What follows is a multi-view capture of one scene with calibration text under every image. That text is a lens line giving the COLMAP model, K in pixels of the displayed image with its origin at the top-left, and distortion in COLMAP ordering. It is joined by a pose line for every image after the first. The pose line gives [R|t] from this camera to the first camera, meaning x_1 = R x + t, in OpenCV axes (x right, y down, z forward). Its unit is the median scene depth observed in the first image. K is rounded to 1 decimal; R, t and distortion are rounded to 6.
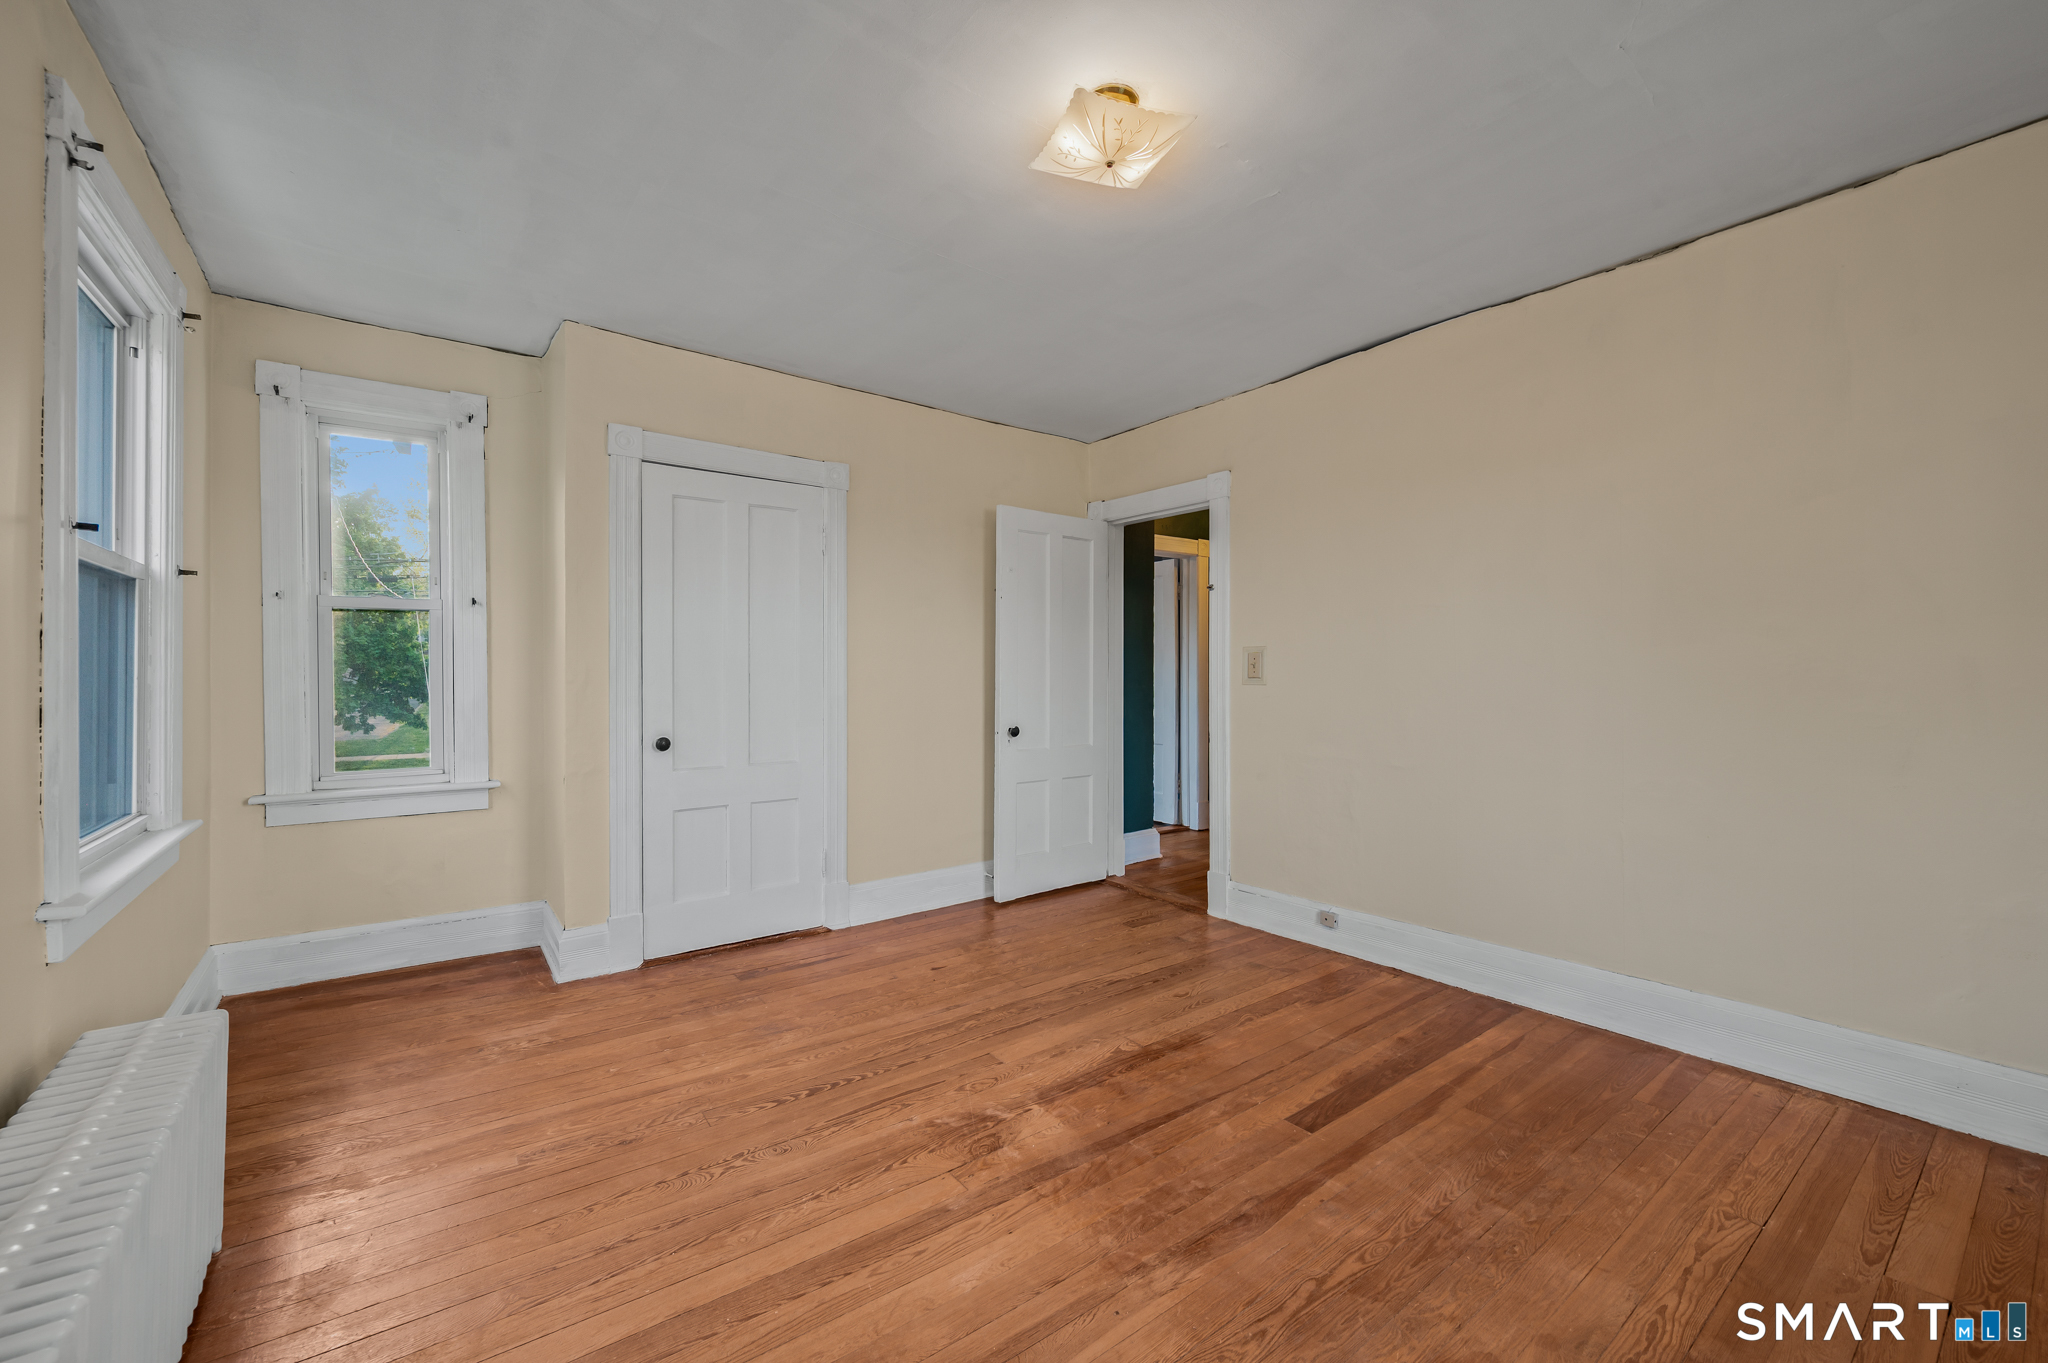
lens RADIAL K [[851.2, 0, 1024.4], [0, 851.2, 676.6], [0, 0, 1]] dist [0.000322, 0.000141]
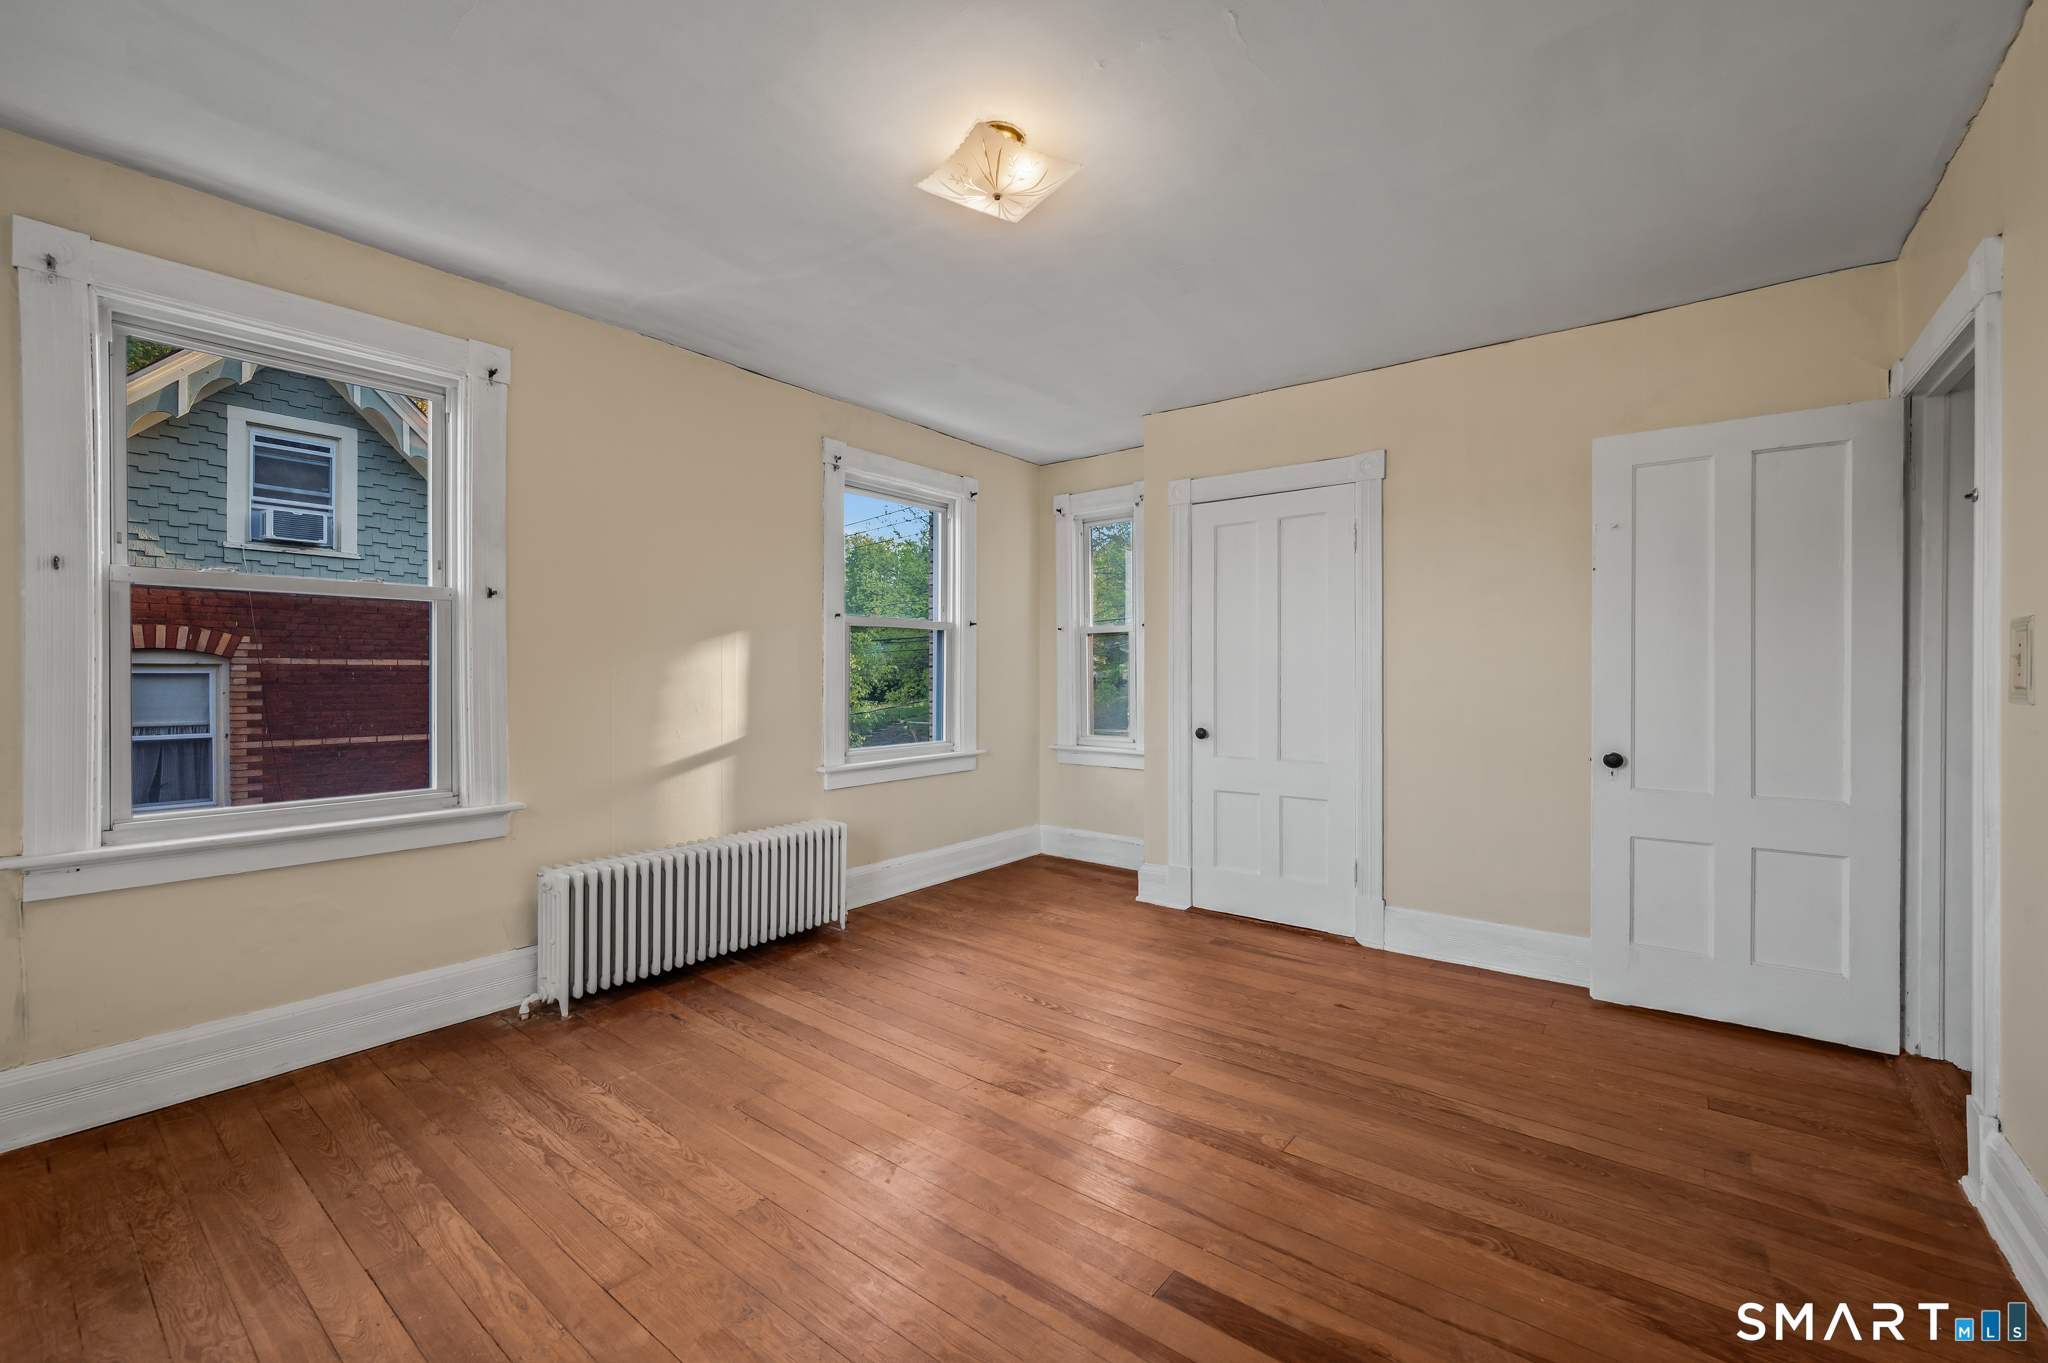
lens RADIAL K [[825.7, 0, 1024.0], [0, 825.7, 681.5], [0, 0, 1]] dist [0.000150, 0.000132]
pose [[0.245930, 0.009822, -0.969238, 0.757110], [-0.006008, 0.999945, 0.008609, -0.003869], [0.969269, 0.003706, 0.245976, 0.537366]]
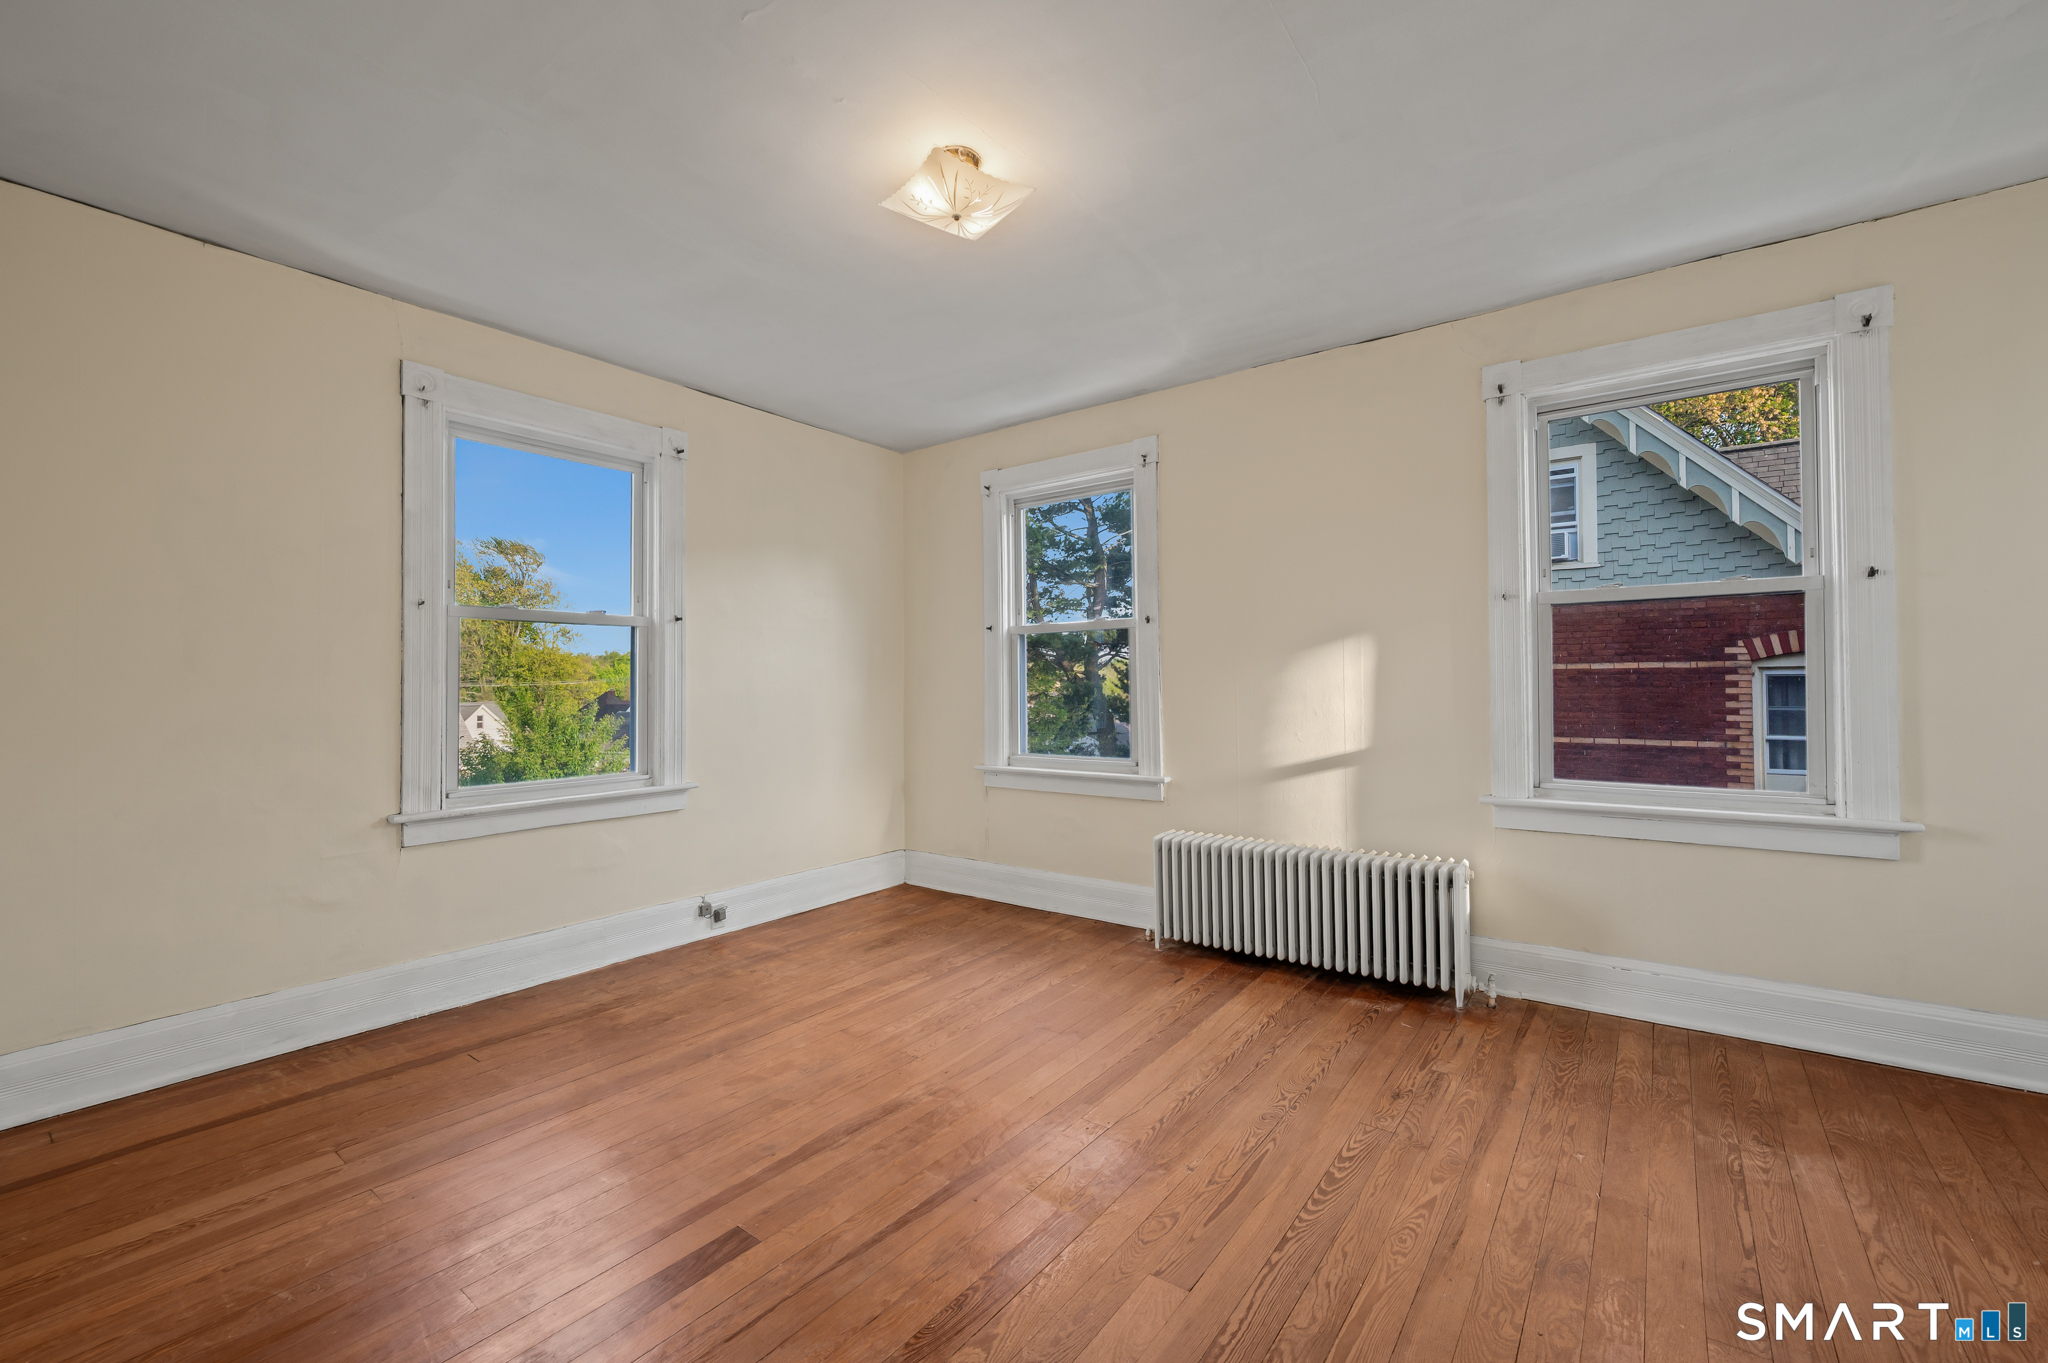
lens RADIAL K [[851.2, 0, 1024.4], [0, 851.2, 676.6], [0, 0, 1]] dist [0.000322, 0.000141]
pose [[-0.964335, 0.007313, -0.264583, 0.212864], [0.008524, 0.999958, -0.003432, -0.001329], [0.264546, -0.005565, -0.964357, 1.427072]]
